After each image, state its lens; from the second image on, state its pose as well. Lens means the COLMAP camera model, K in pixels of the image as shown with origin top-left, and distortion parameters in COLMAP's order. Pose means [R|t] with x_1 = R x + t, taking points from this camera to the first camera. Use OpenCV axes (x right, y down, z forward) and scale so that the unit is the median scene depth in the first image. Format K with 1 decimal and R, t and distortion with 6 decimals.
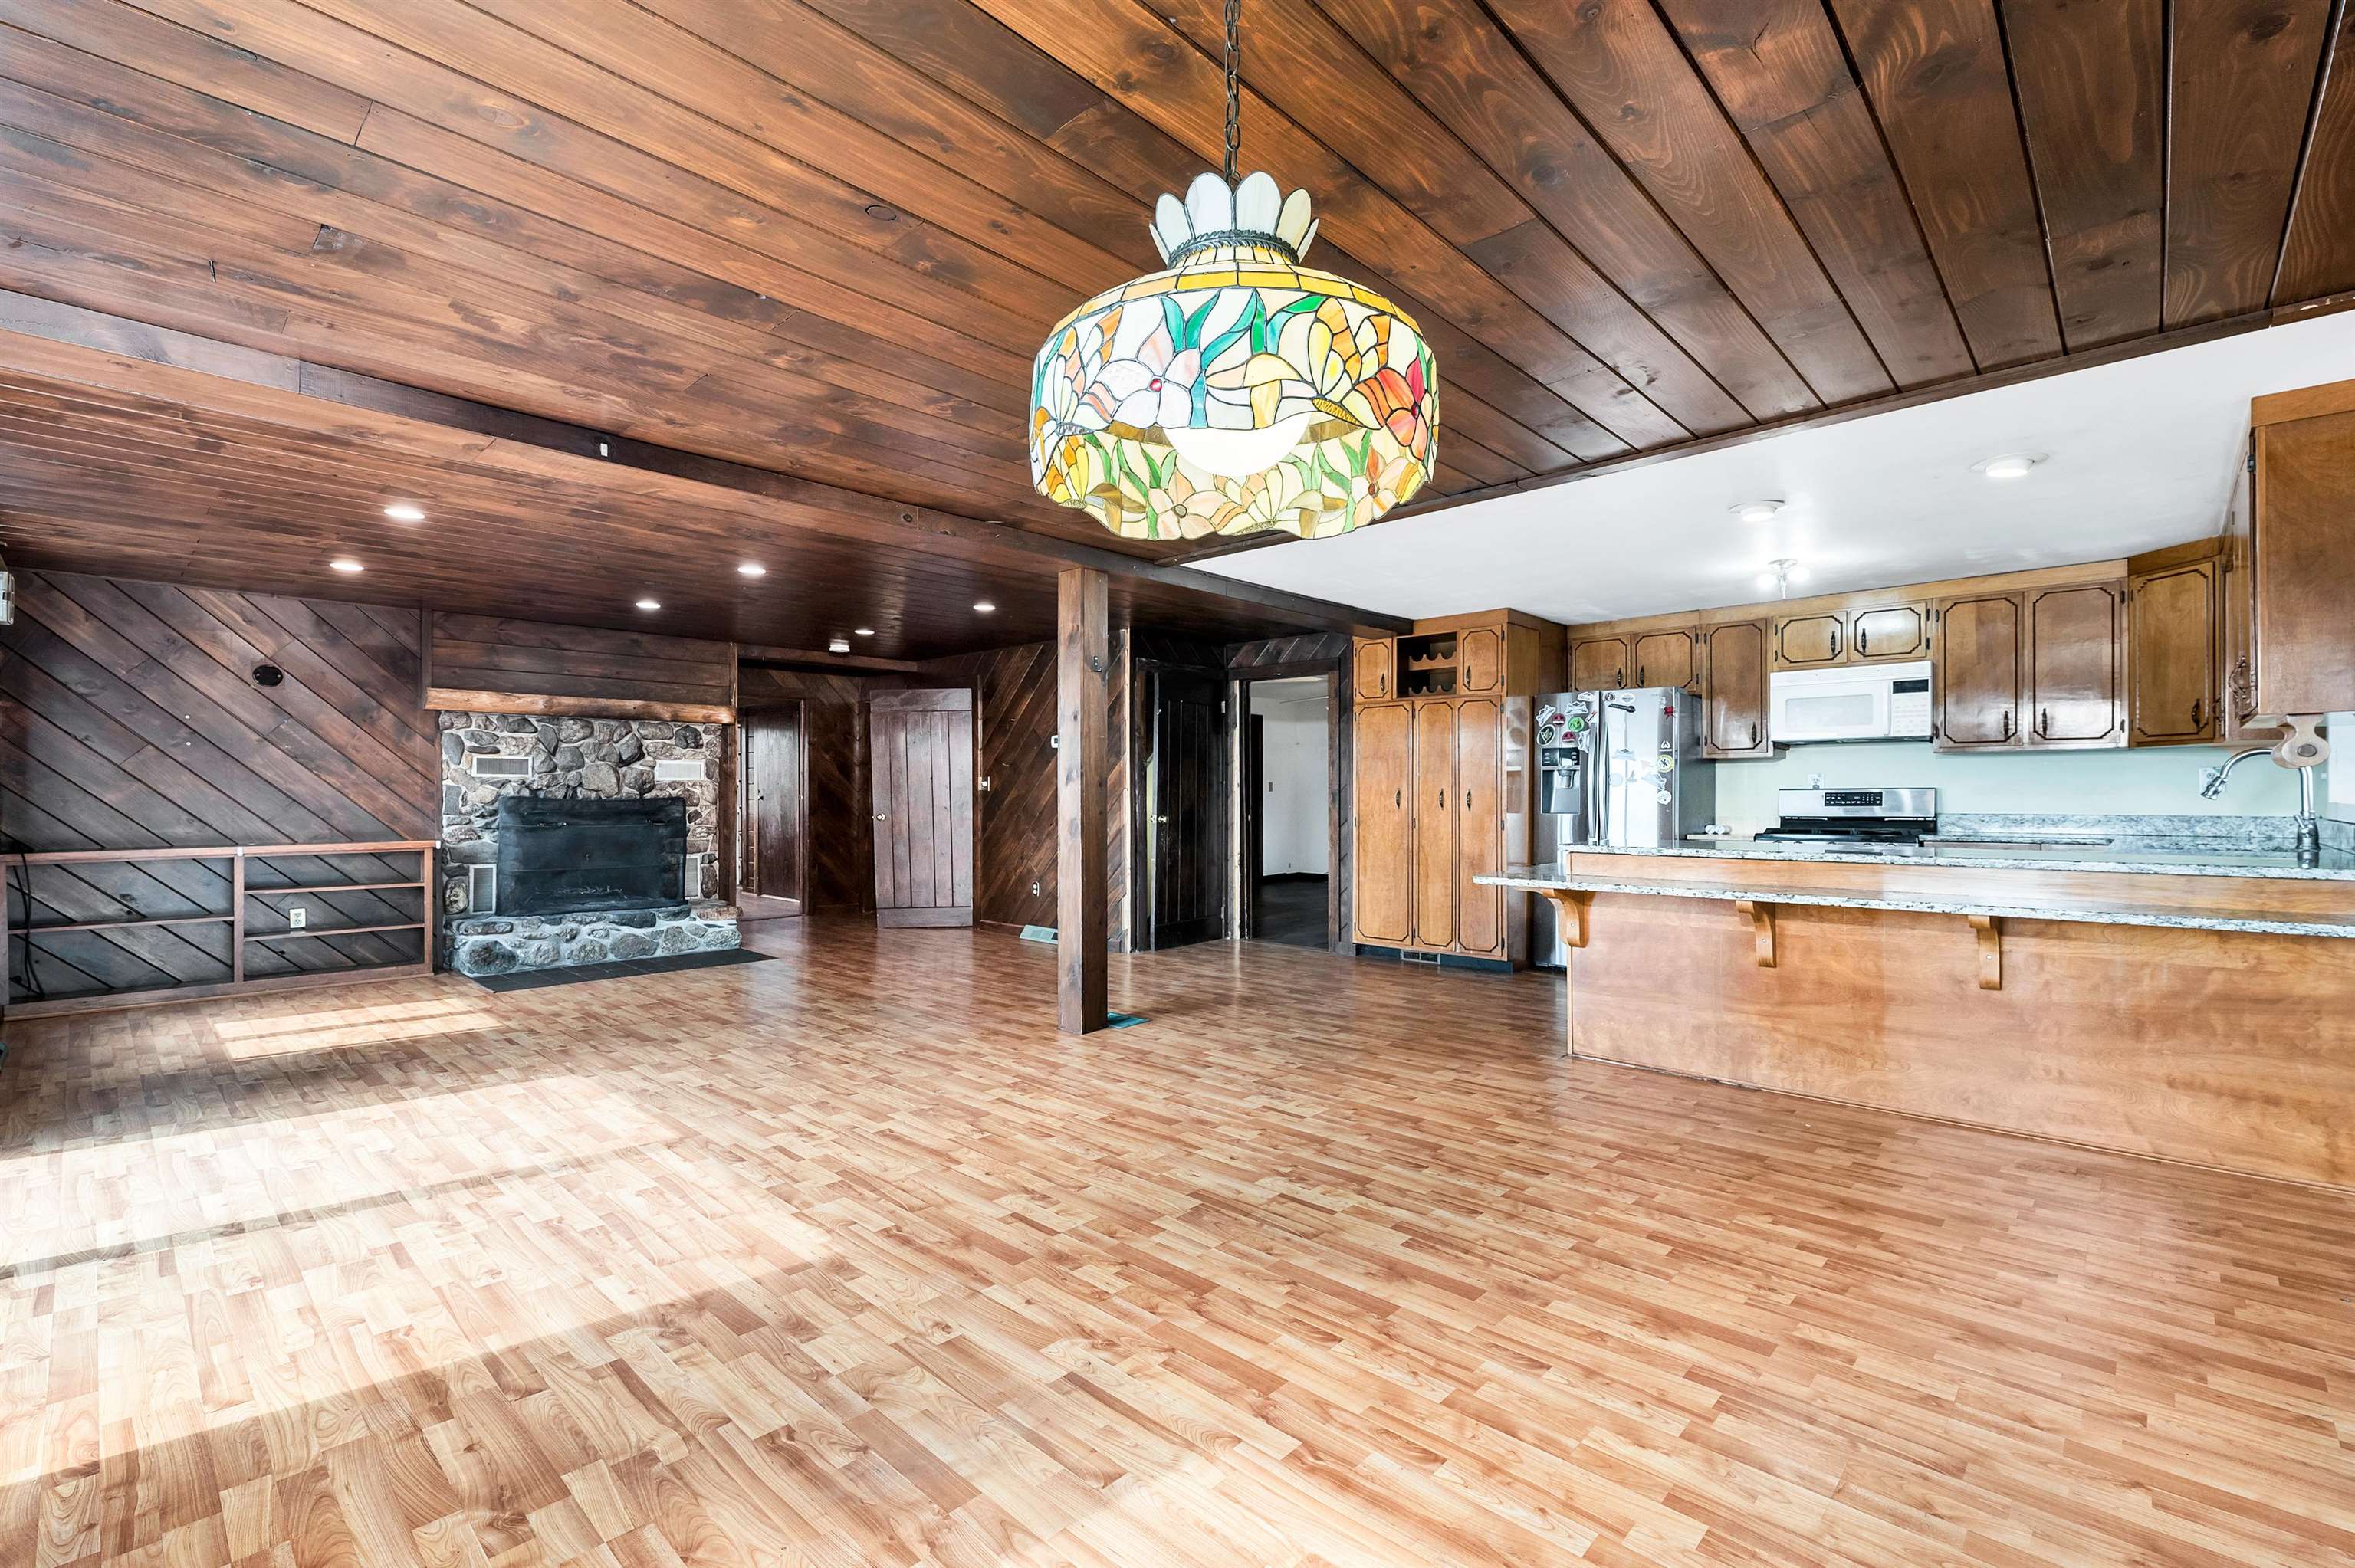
lens RADIAL K [[999.6, 0, 1169.4], [0, 999.6, 790.5], [0, 0, 1]] dist [-0.002386, -0.000076]
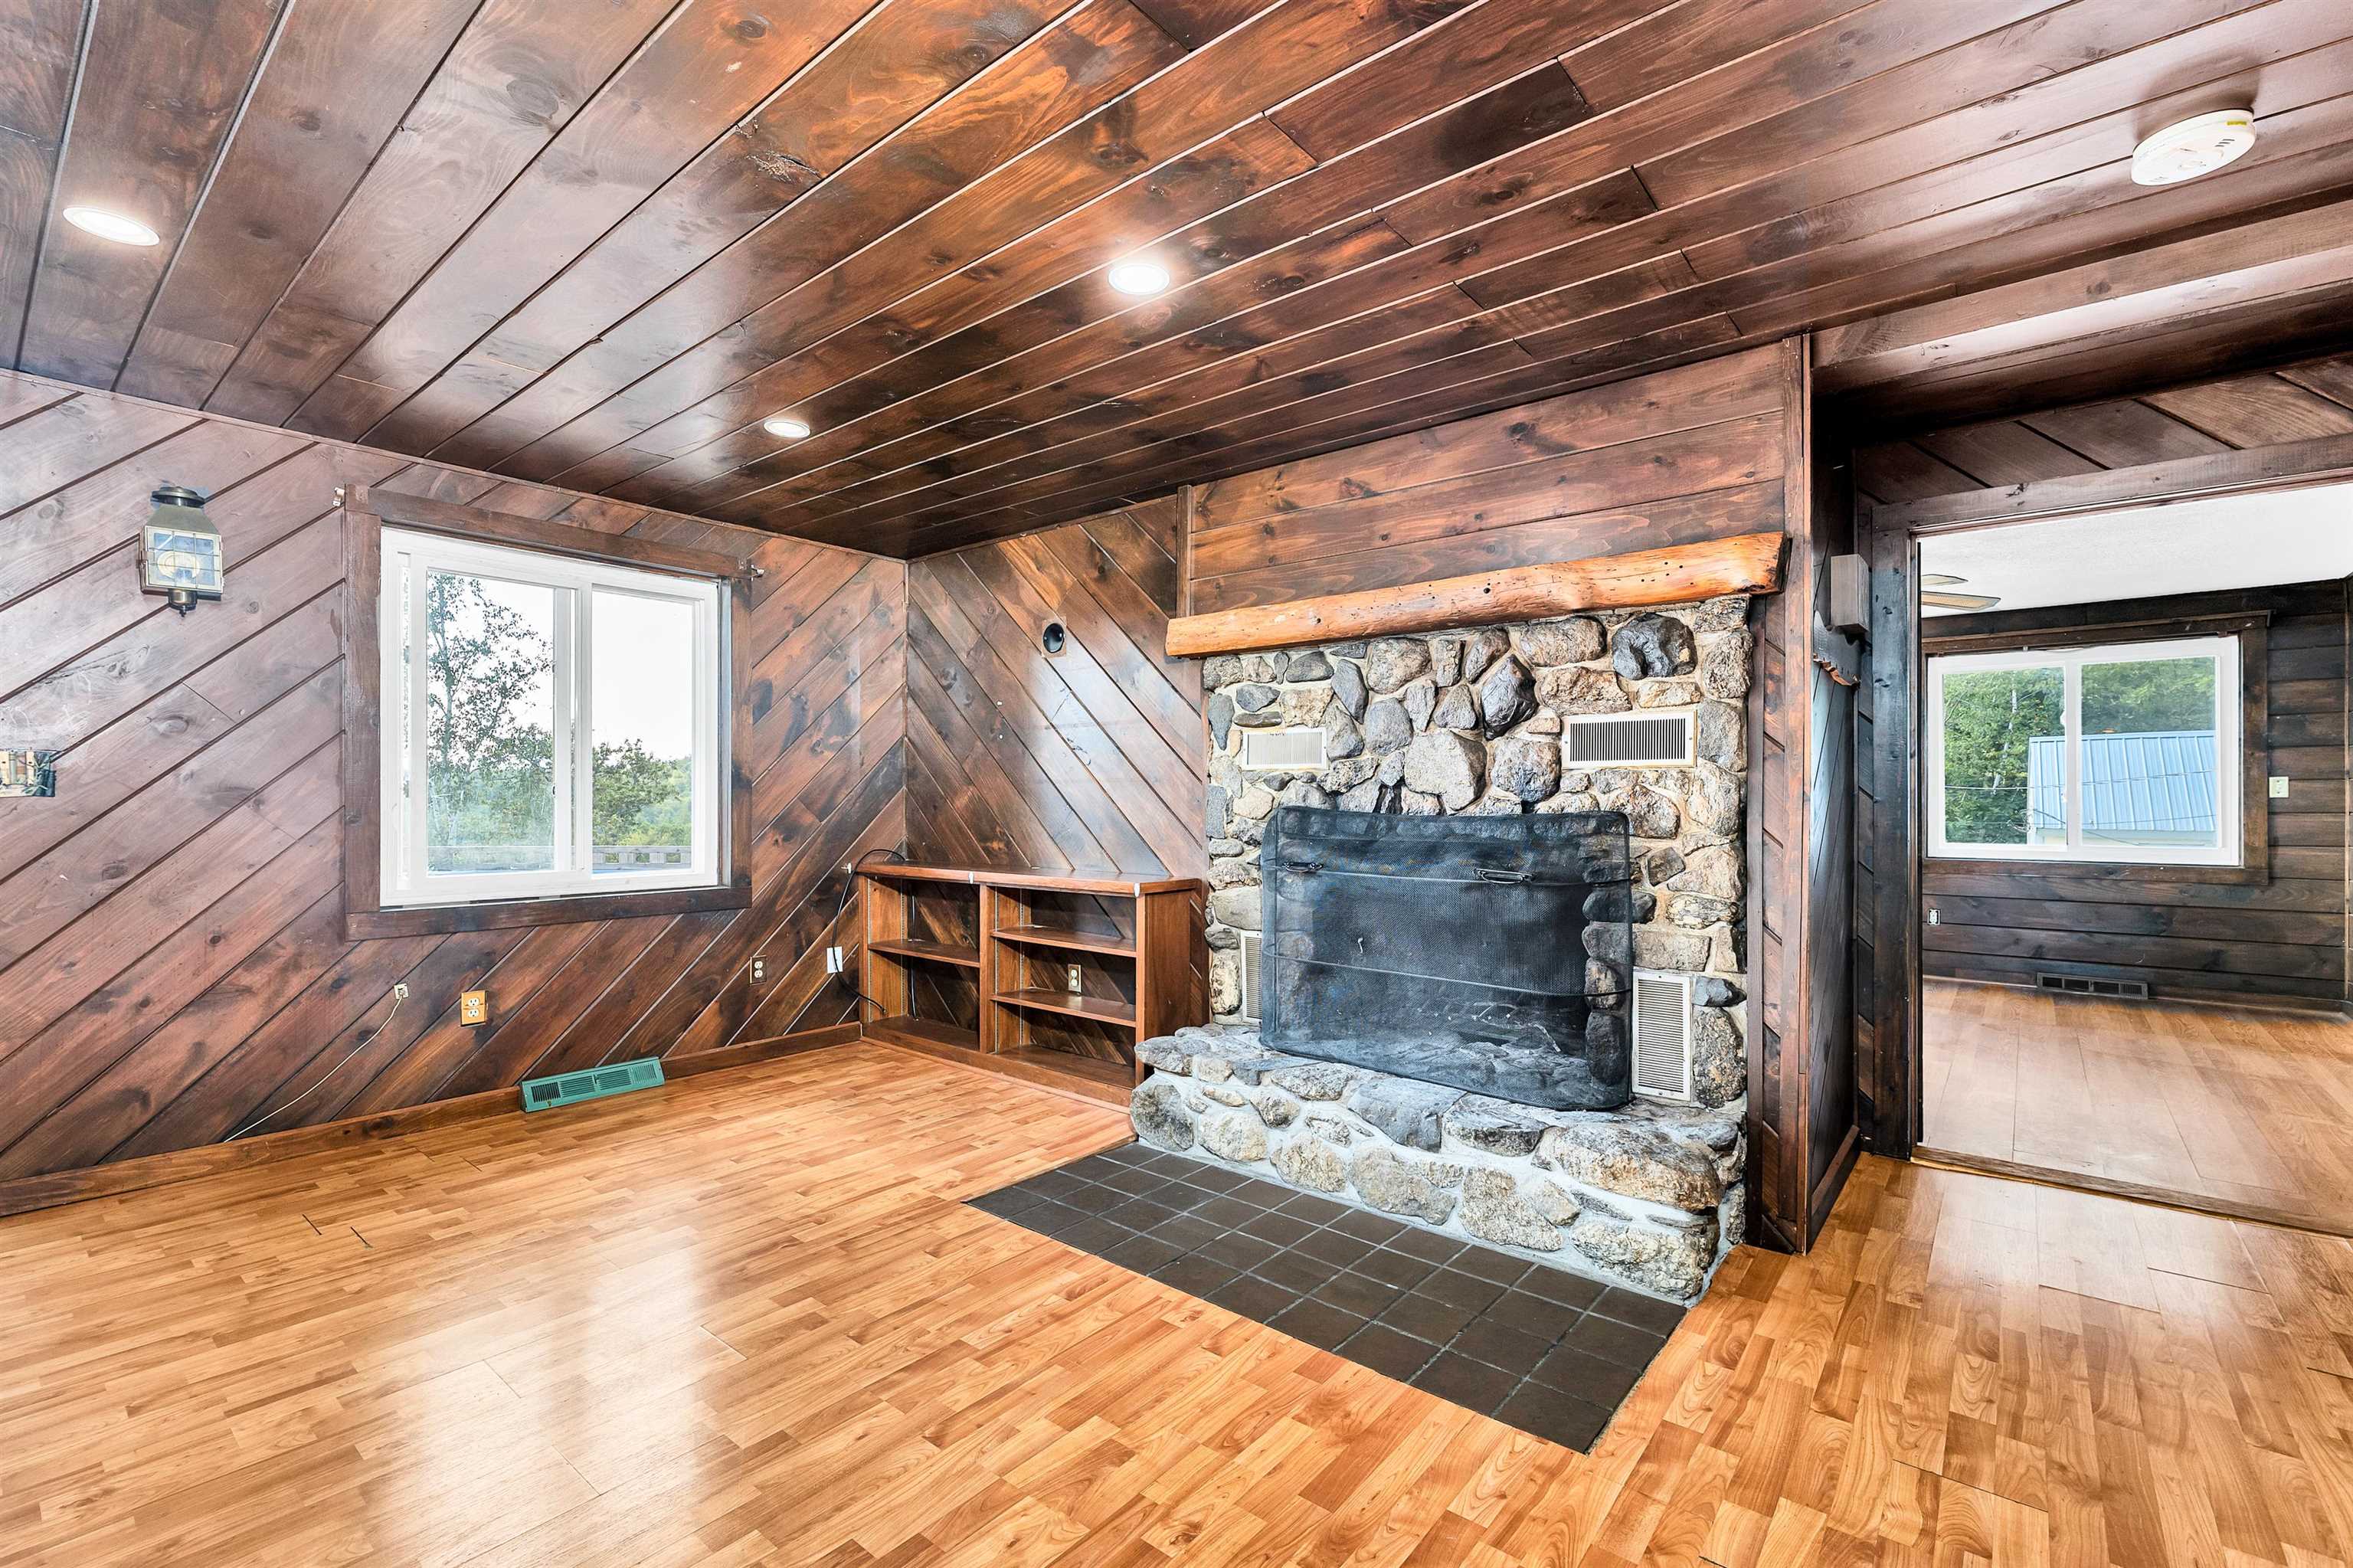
lens RADIAL K [[998.9, 0, 1168.4], [0, 998.9, 790.5], [0, 0, 1]] dist [-0.002386, -0.000076]
pose [[0.065732, -0.009687, -0.997790, -0.147638], [0.002197, 0.999952, -0.009563, 0.002323], [0.997835, -0.001563, 0.065750, 0.892571]]
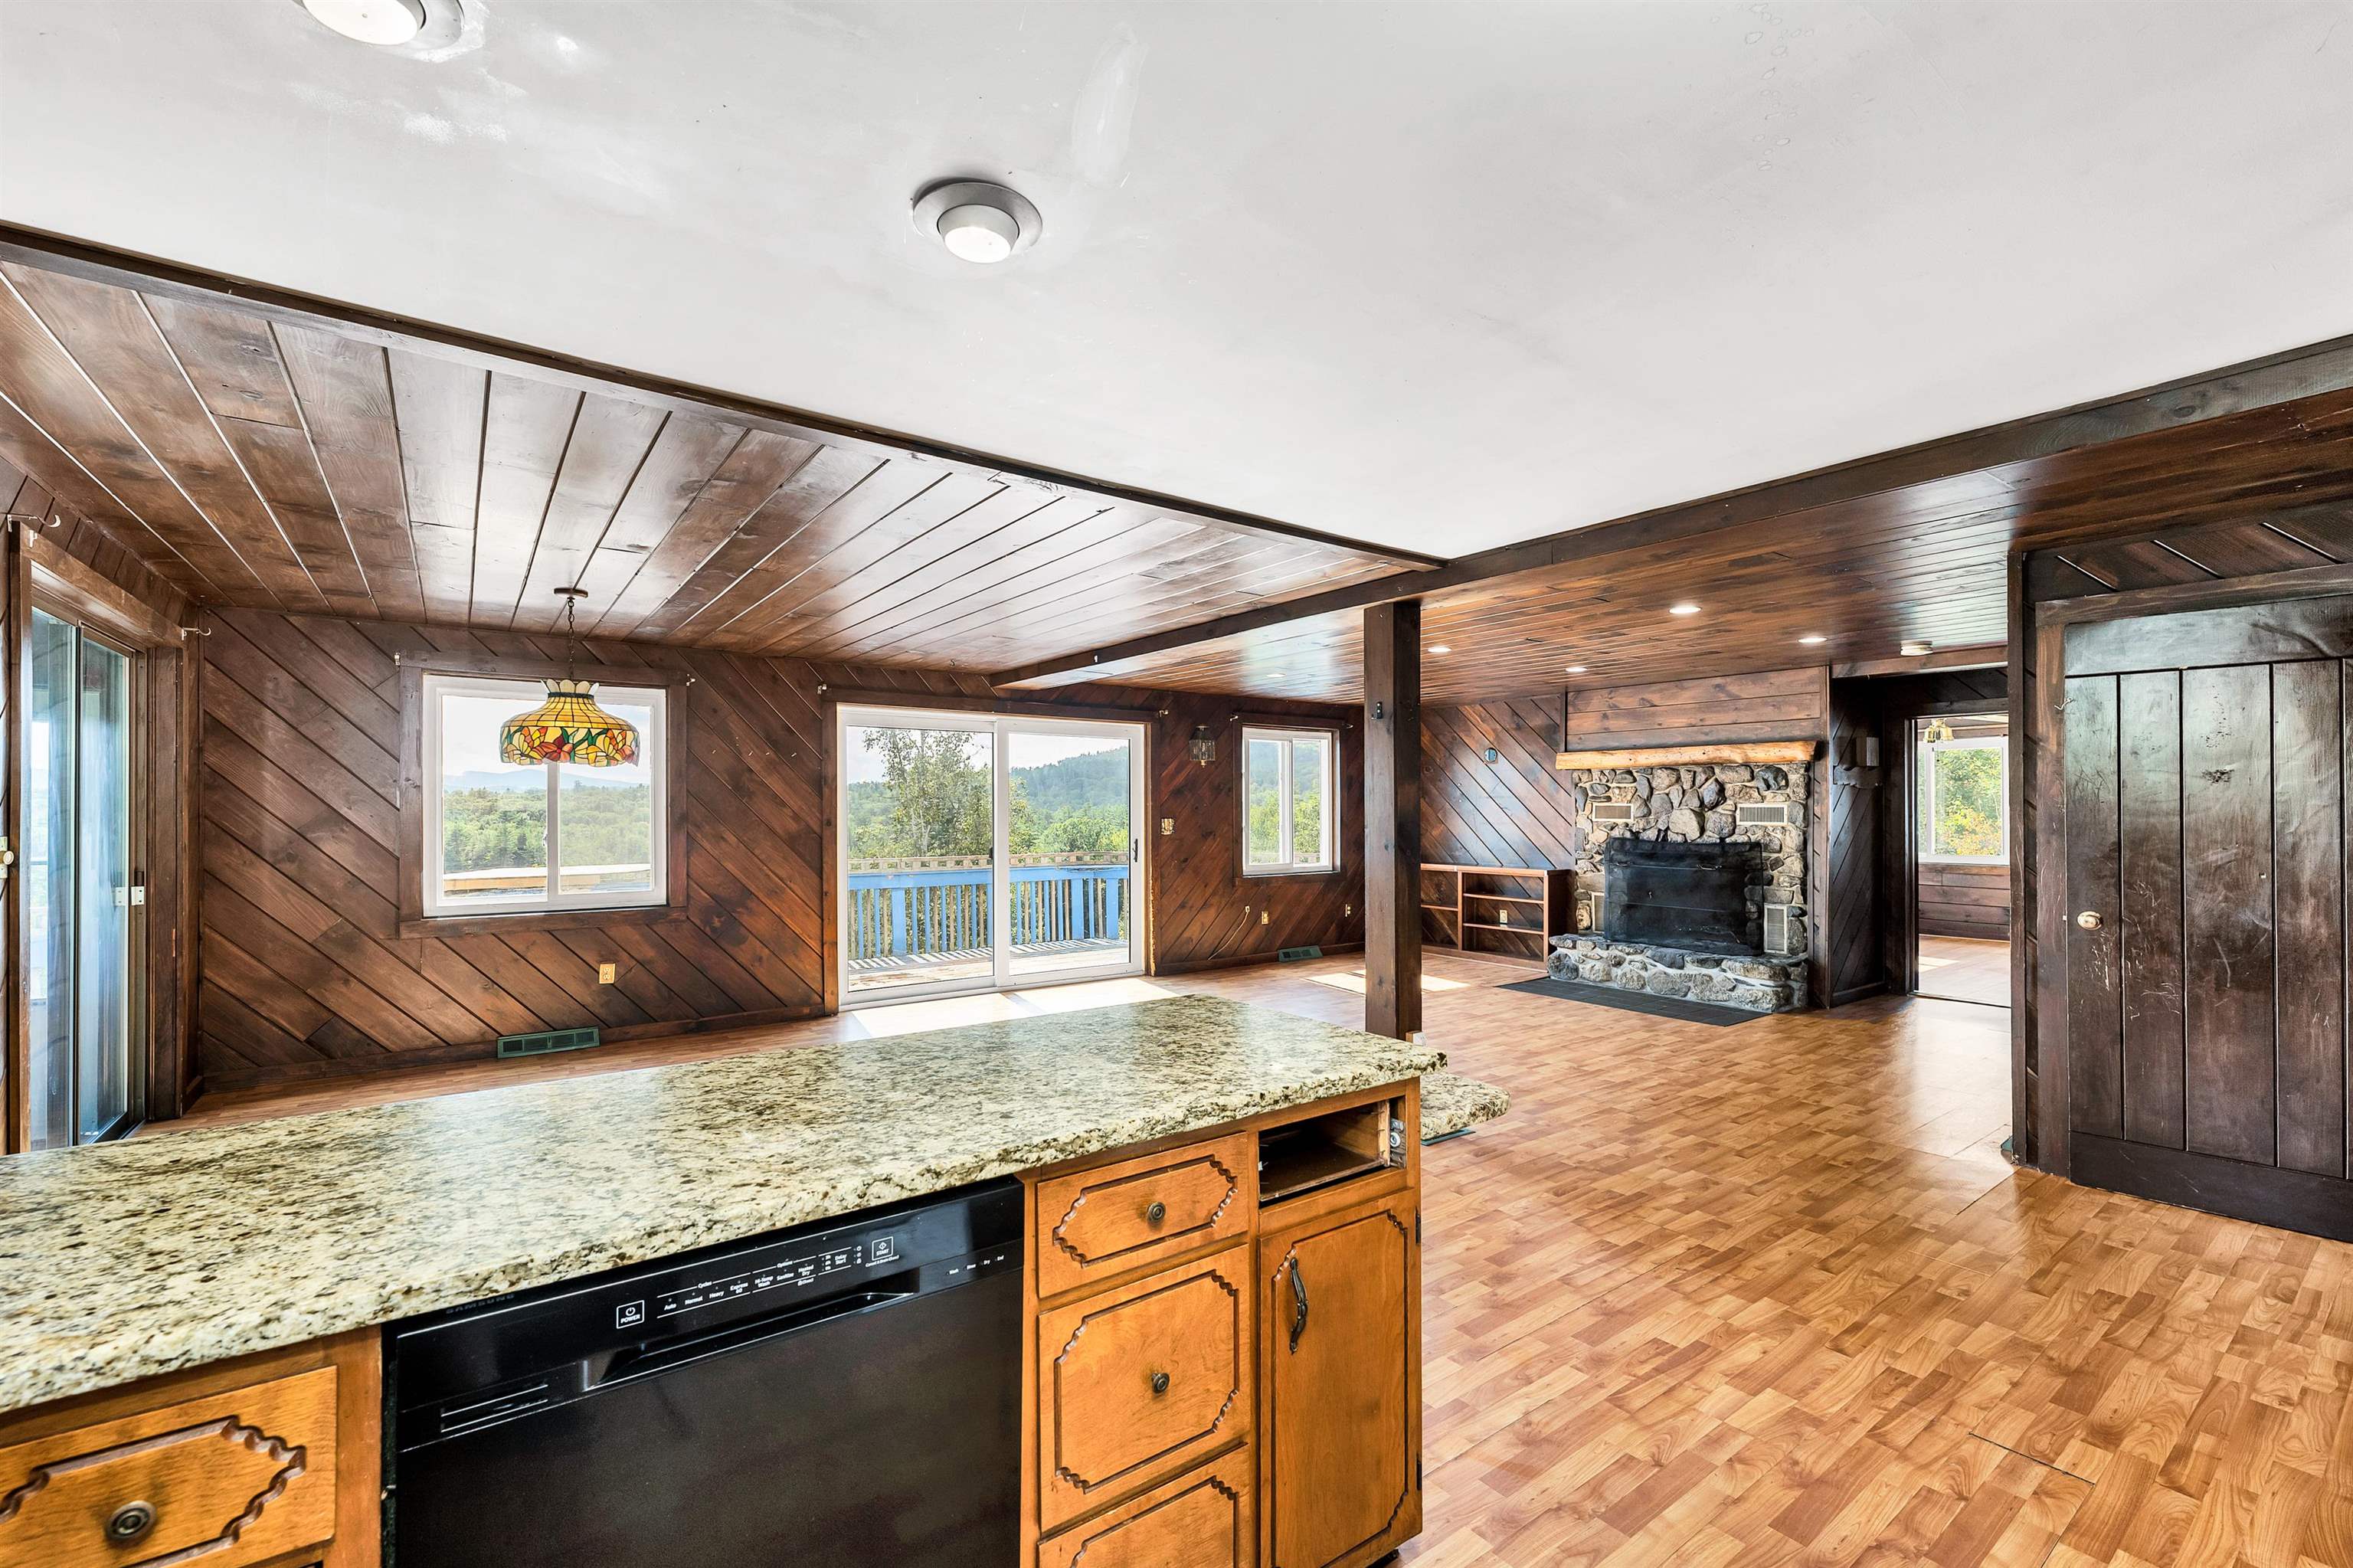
lens RADIAL K [[981.2, 0, 1223.5], [0, 981.2, 793.2], [0, 0, 1]] dist [-0.000624, 0.000131]
pose [[-0.131827, -0.014761, -0.991163, 0.551826], [0.004149, 0.999872, -0.015442, -0.030466], [0.991264, -0.006148, -0.131749, 0.682777]]
